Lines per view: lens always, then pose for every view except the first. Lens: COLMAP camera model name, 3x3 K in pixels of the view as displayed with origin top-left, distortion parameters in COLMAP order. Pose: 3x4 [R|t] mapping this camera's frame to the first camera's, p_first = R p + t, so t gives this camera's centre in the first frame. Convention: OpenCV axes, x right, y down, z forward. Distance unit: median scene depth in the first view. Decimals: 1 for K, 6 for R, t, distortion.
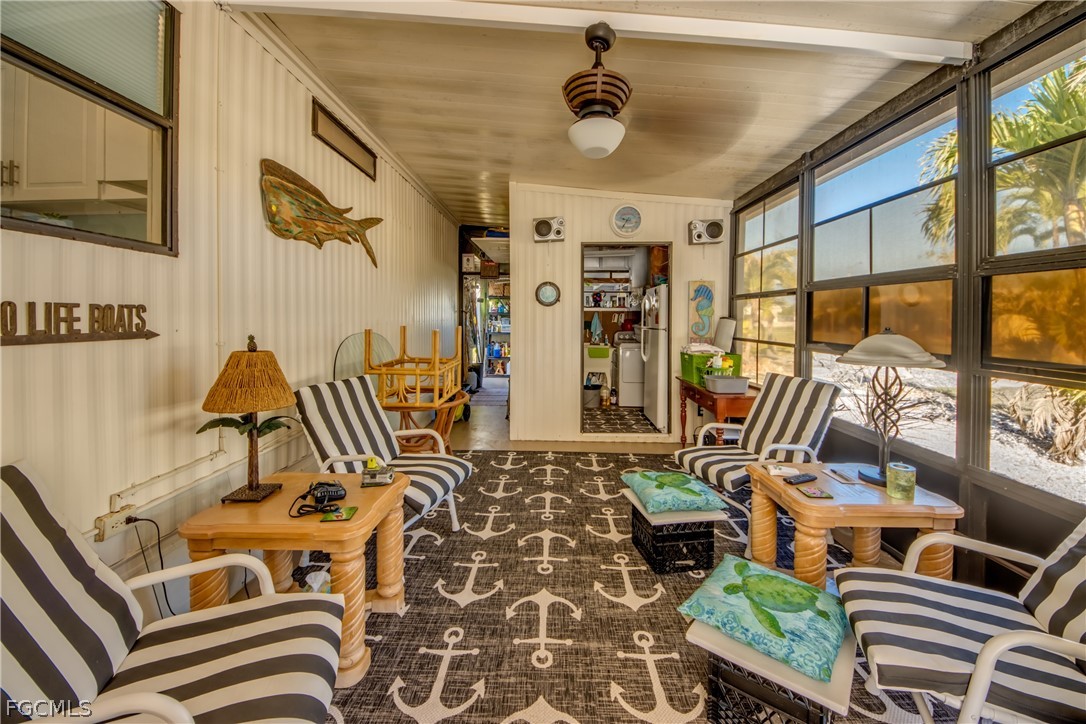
lens RADIAL K [[445.4, 0, 545.7], [0, 445.4, 348.7], [0, 0, 1]] dist [0.041108, -0.035185]
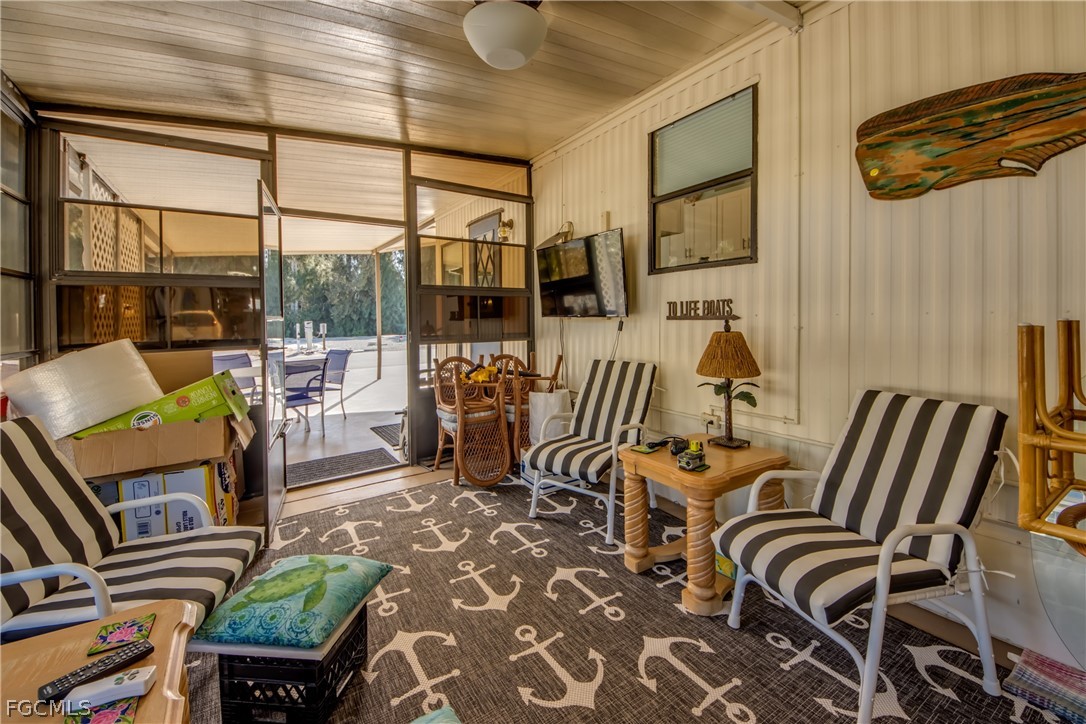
lens RADIAL K [[445.4, 0, 545.7], [0, 445.4, 348.7], [0, 0, 1]] dist [0.041108, -0.035185]
pose [[-0.831440, 0.042024, -0.554023, 0.492030], [-0.033010, 0.991638, 0.124757, -0.088845], [0.554633, 0.122016, -0.823101, 1.768409]]
